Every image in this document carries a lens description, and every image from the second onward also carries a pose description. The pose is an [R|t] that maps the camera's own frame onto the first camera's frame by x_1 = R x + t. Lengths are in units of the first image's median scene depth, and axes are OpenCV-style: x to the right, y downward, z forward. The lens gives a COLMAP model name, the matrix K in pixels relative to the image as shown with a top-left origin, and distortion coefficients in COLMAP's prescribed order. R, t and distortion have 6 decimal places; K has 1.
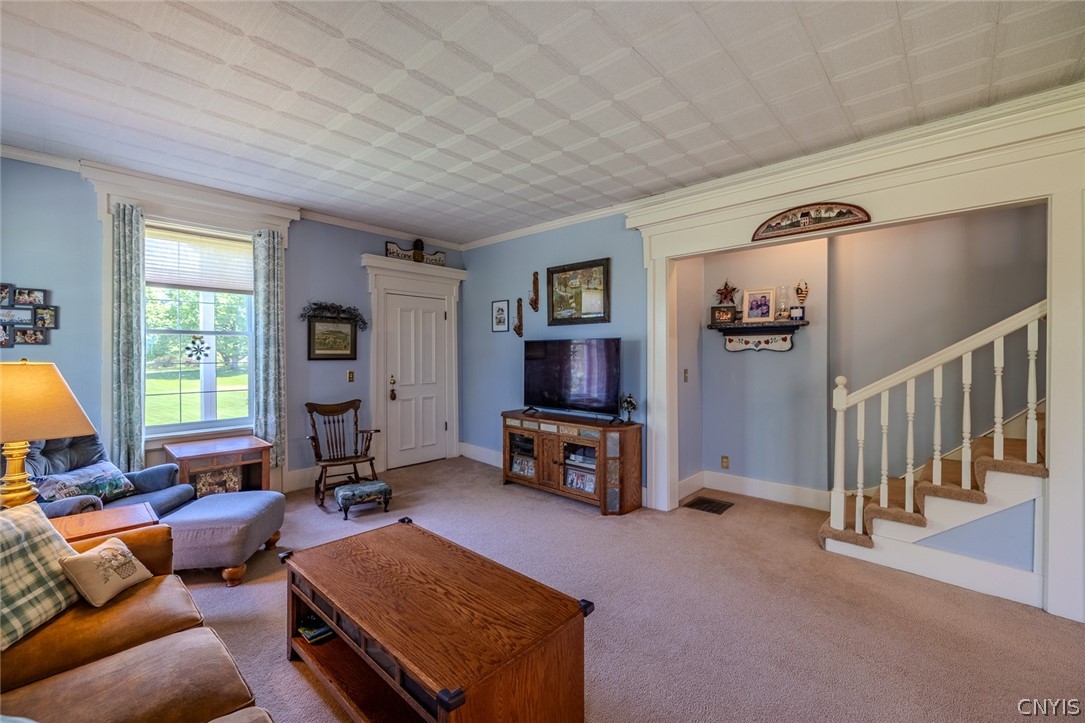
lens RADIAL K [[455.1, 0, 537.4], [0, 455.1, 354.1], [0, 0, 1]] dist [0.000257, -0.000716]
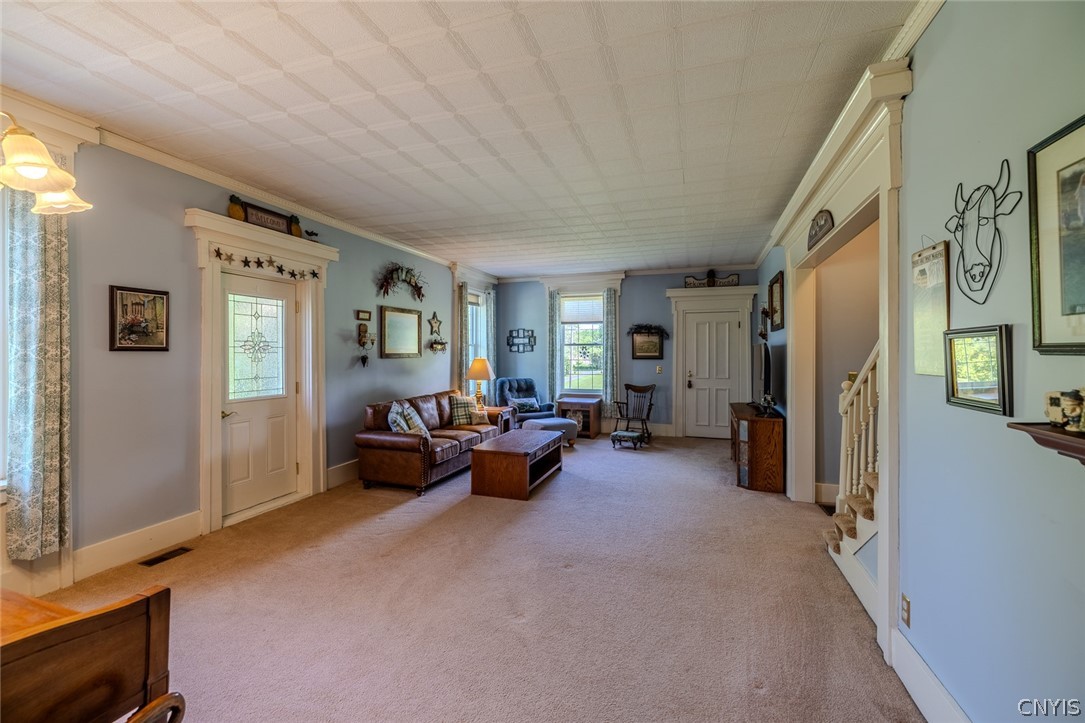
lens RADIAL K [[455.1, 0, 537.4], [0, 455.1, 354.1], [0, 0, 1]] dist [0.000257, -0.000716]
pose [[0.402369, 0.001942, -0.915475, 0.927668], [-0.001079, 0.999998, 0.001647, -0.007718], [0.915477, 0.000326, 0.402371, -0.000206]]
